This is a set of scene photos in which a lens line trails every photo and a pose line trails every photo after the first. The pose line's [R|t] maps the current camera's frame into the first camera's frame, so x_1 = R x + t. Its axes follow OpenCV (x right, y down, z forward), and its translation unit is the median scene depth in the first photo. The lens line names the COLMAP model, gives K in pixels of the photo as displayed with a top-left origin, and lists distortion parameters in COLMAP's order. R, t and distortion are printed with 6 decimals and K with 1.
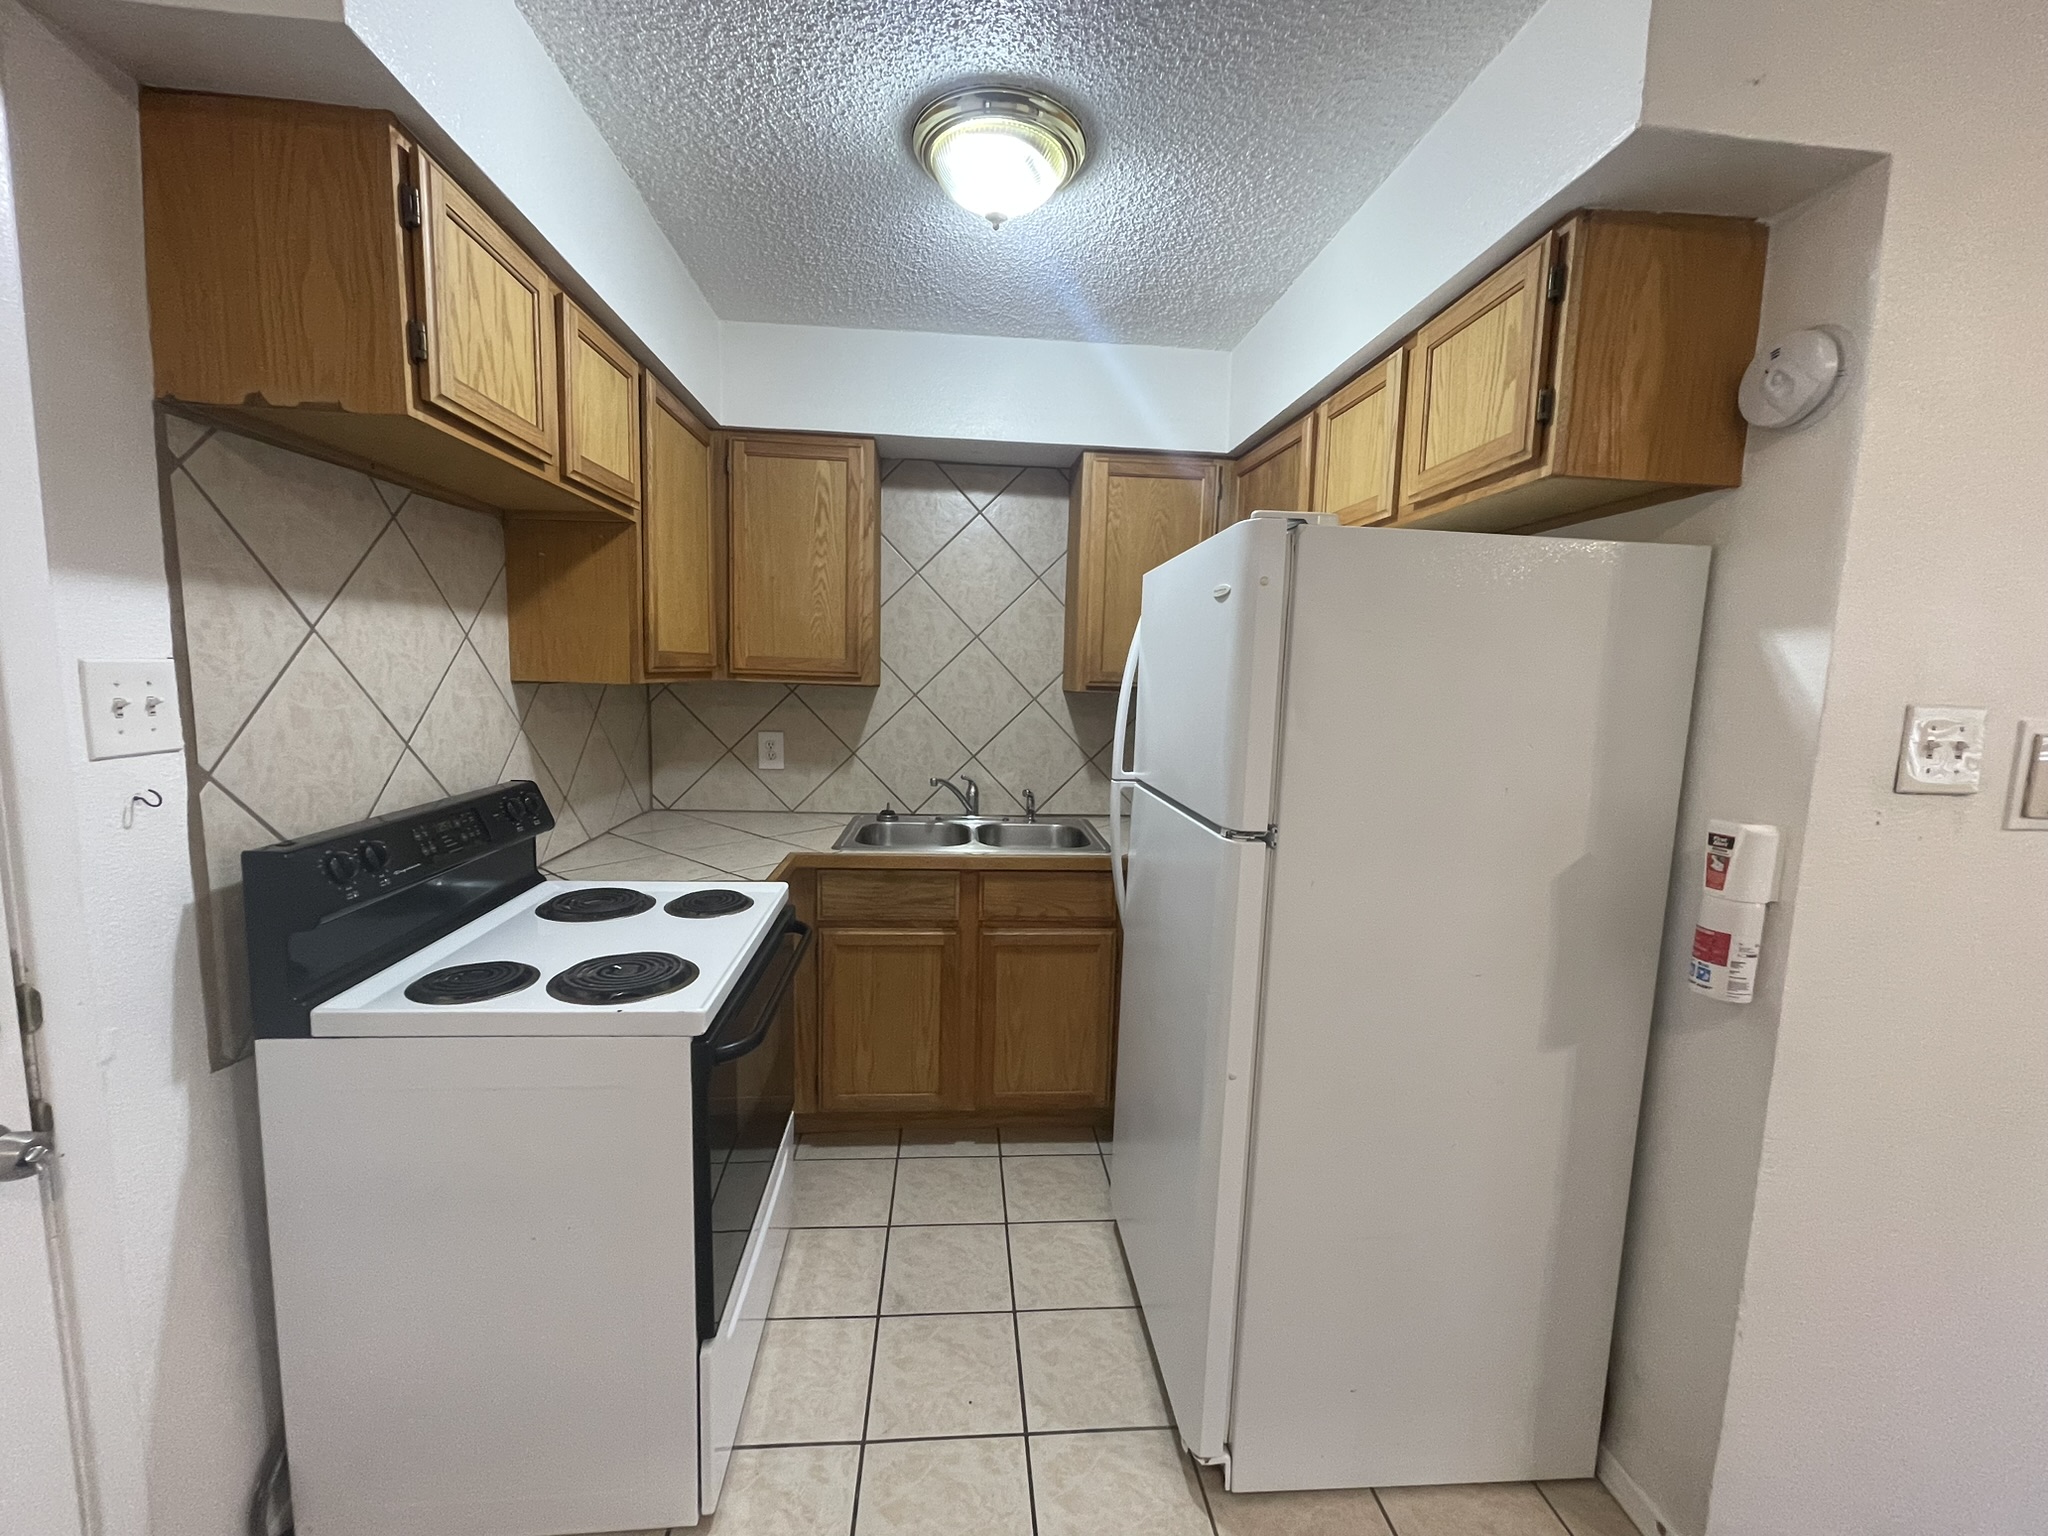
lens RADIAL K [[833.2, 0, 1018.3], [0, 833.2, 767.9], [0, 0, 1]] dist [-0.001608, -0.000179]
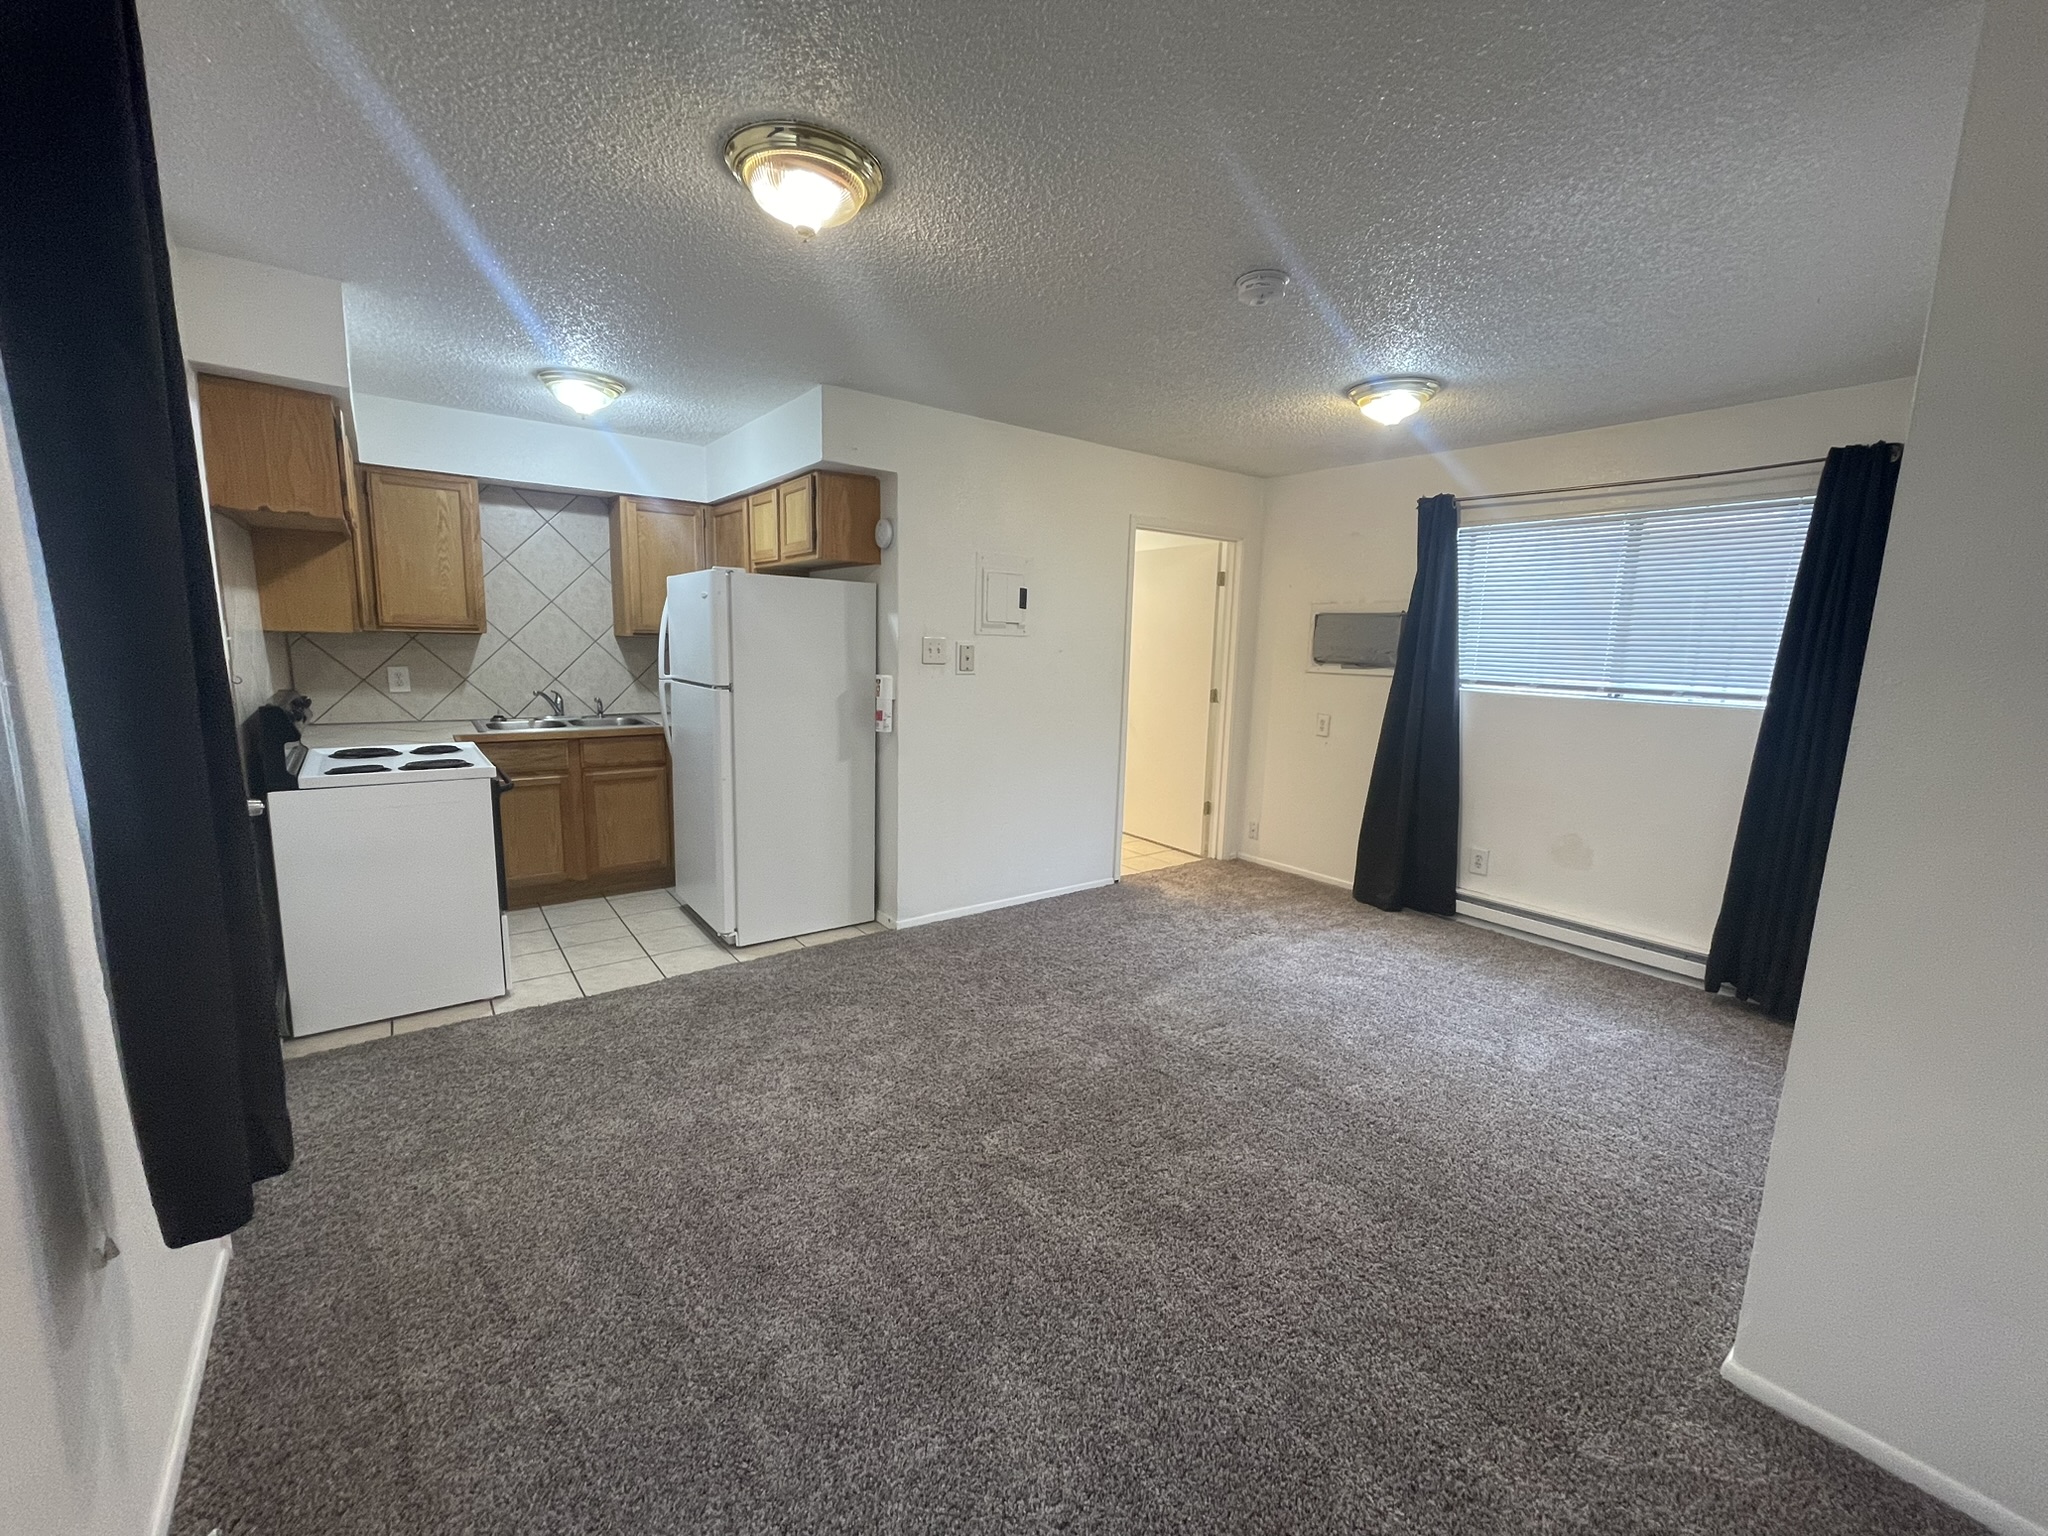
lens RADIAL K [[833.2, 0, 1018.3], [0, 833.2, 767.9], [0, 0, 1]] dist [-0.001608, -0.000179]
pose [[0.847429, -0.089466, 0.523316, -0.181654], [0.058846, 0.995454, 0.074891, 0.103492], [-0.527637, -0.032670, 0.848841, -0.949384]]
